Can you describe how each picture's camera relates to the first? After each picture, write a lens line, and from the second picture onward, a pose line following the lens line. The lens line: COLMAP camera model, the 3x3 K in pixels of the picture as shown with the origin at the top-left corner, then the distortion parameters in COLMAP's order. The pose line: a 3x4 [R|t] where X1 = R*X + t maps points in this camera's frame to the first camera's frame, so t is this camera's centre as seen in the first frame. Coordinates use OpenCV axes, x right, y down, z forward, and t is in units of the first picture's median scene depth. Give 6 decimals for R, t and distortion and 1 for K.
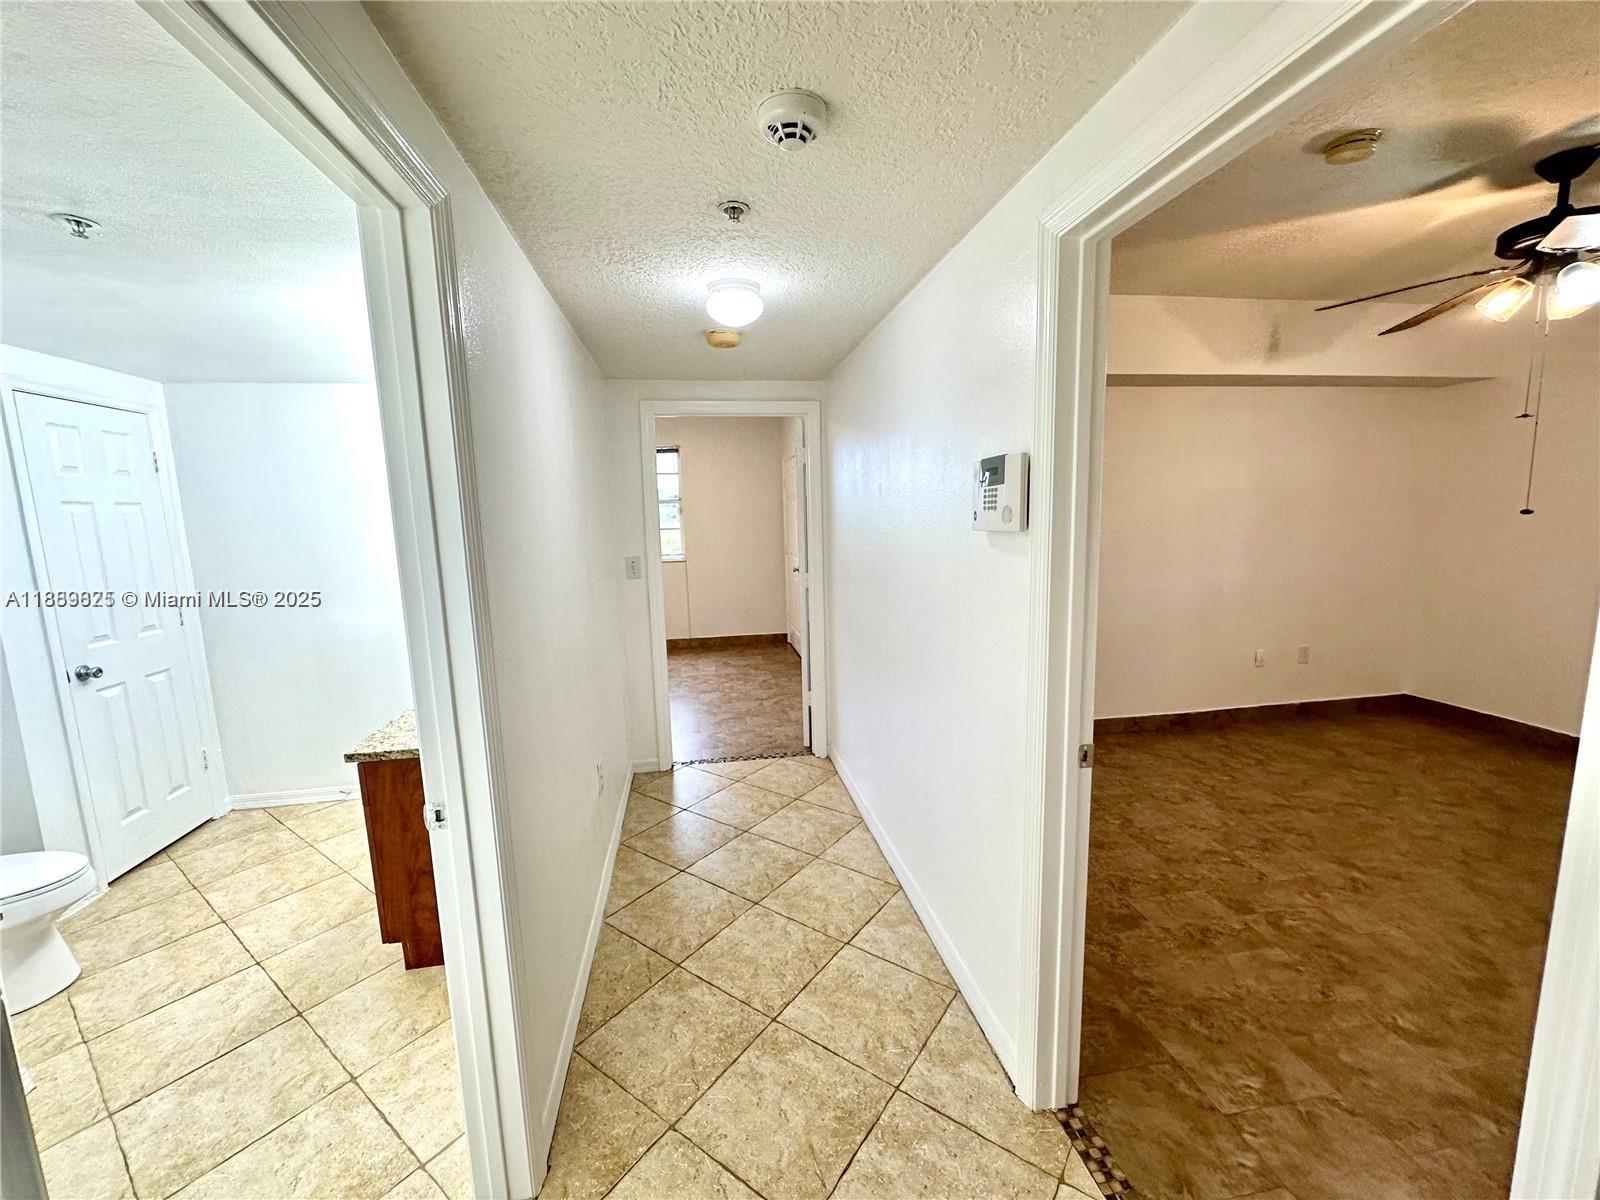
lens RADIAL K [[642.0, 0, 802.1], [0, 642.0, 602.7], [0, 0, 1]] dist [-0.003646, 0.000679]
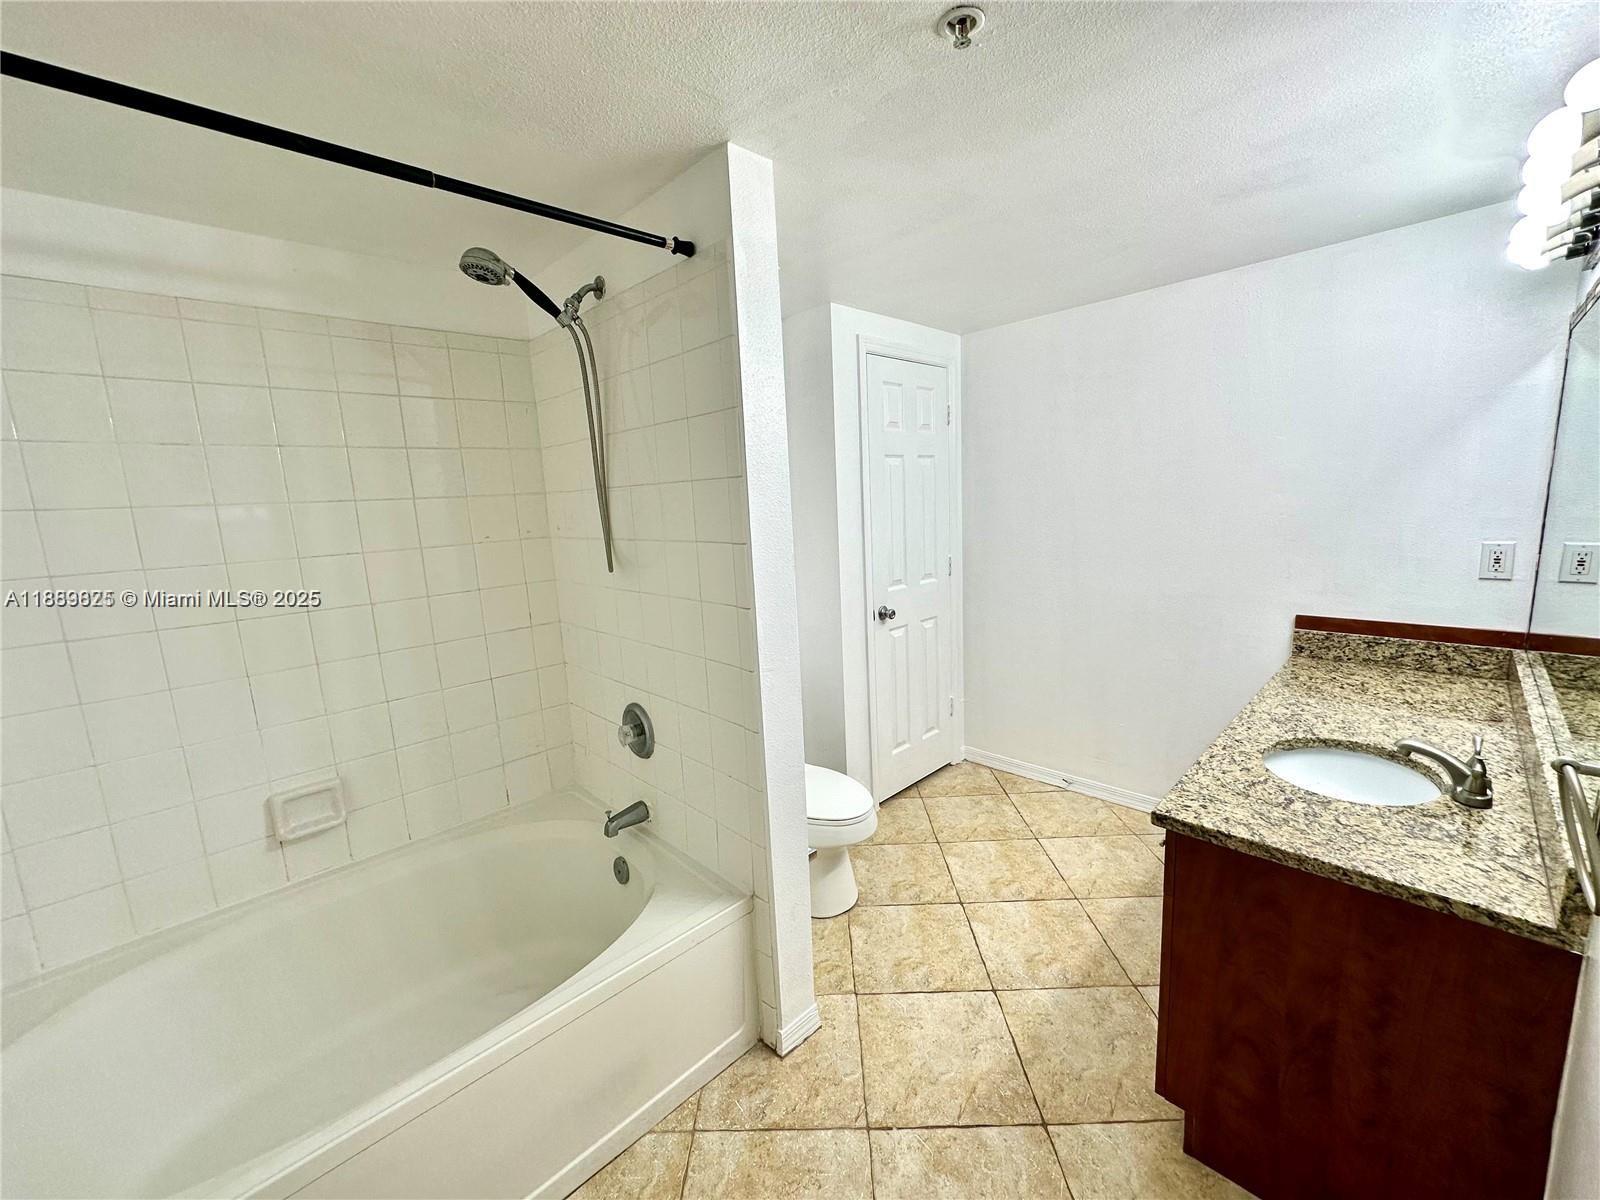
lens RADIAL K [[642.0, 0, 801.3], [0, 642.0, 601.8], [0, 0, 1]] dist [-0.003646, 0.000679]
pose [[0.574359, 0.131953, -0.807899, -0.317769], [-0.083885, 0.991215, 0.102257, -0.009663], [0.814294, 0.009038, 0.580382, 0.247217]]
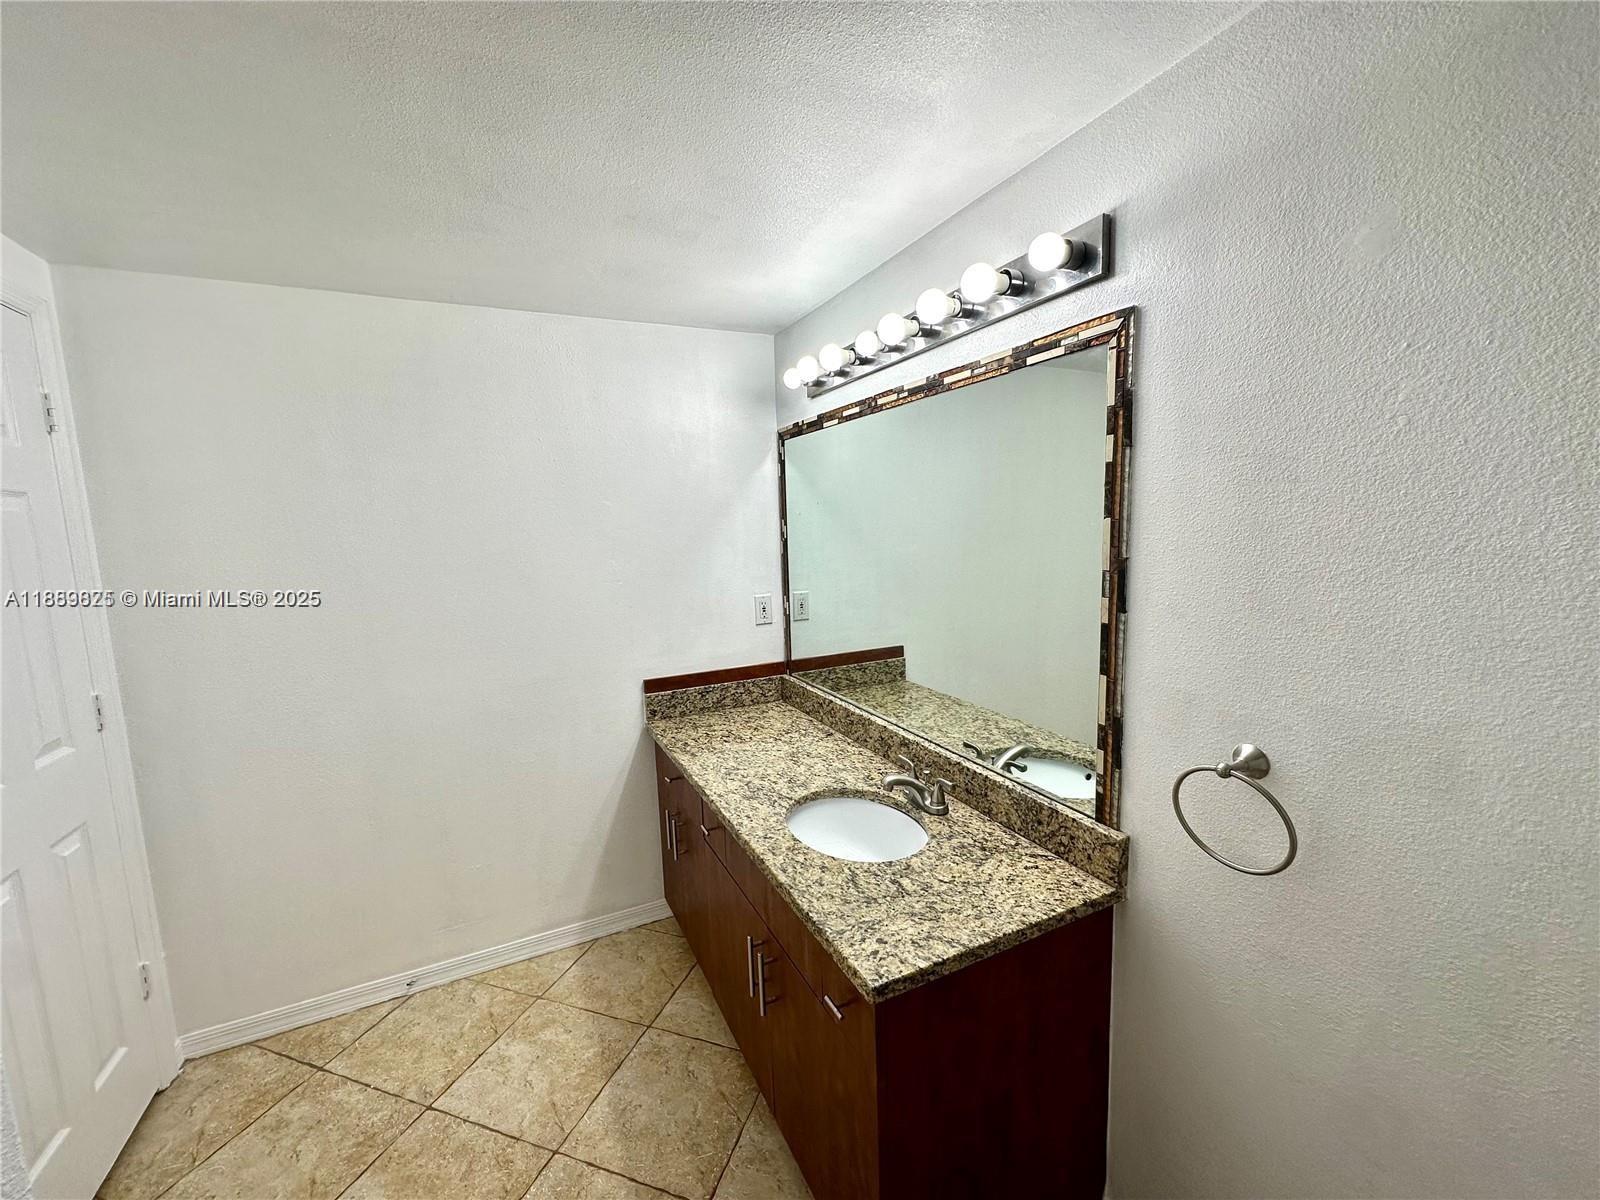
lens RADIAL K [[642.0, 0, 798.9], [0, 642.0, 601.6], [0, 0, 1]] dist [-0.003646, 0.000679]
pose [[0.958550, -0.040249, 0.282067, -0.677228], [0.048328, 0.998595, -0.021739, -0.036980], [-0.280796, 0.034469, 0.959148, 0.408459]]
